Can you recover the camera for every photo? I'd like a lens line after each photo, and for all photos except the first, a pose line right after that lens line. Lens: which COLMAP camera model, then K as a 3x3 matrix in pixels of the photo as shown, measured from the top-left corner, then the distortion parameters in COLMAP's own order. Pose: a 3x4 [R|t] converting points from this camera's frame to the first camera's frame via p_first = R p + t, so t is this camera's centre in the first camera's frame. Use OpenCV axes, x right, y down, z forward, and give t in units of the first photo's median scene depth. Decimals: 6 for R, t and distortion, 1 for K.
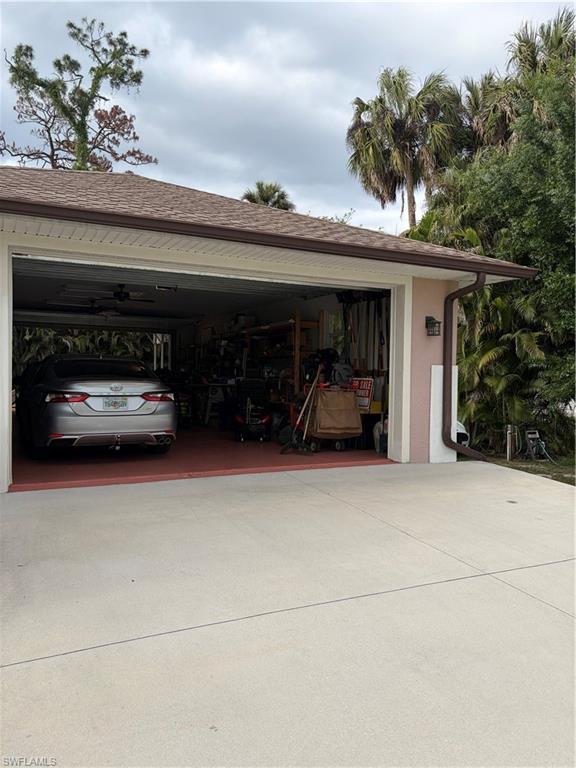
lens RADIAL K [[578.2, 0, 290.1], [0, 578.2, 395.0], [0, 0, 1]] dist [0.061539, -0.076153]
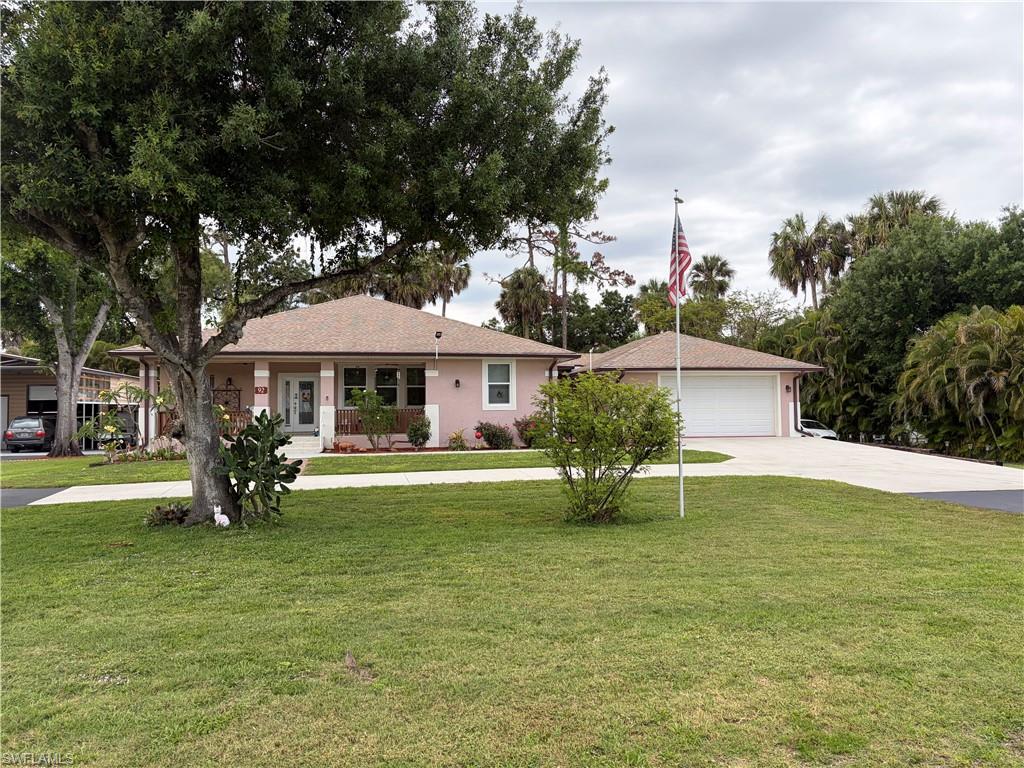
lens RADIAL K [[768.3, 0, 518.0], [0, 768.3, 384.0], [0, 0, 1]] dist [0.112834, -0.257168]
pose [[0.962347, -0.033820, -0.269712, 0.001387], [0.013103, 0.996848, -0.078245, 0.030528], [0.271509, 0.071764, 0.959757, -0.663275]]
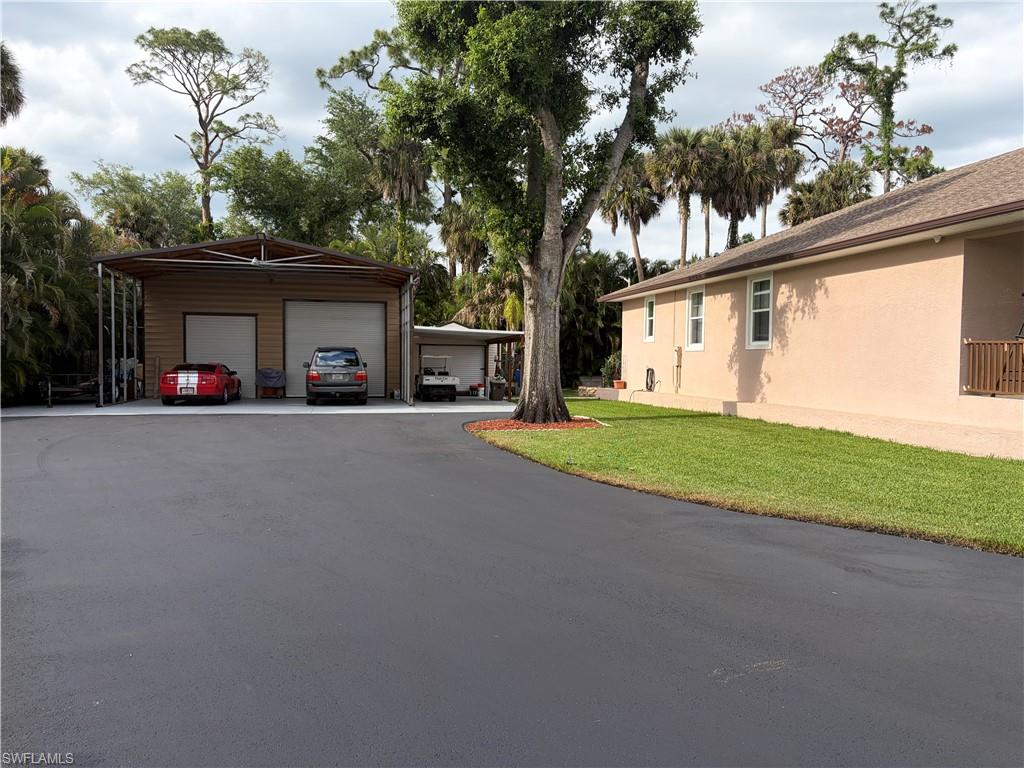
lens RADIAL K [[771.0, 0, 514.0], [0, 771.0, 385.8], [0, 0, 1]] dist [0.061539, -0.076153]
pose [[0.970895, 0.005235, -0.239449, -0.647516], [-0.006257, 0.999974, -0.003507, 0.016125], [0.239425, 0.004903, 0.970902, -0.411099]]
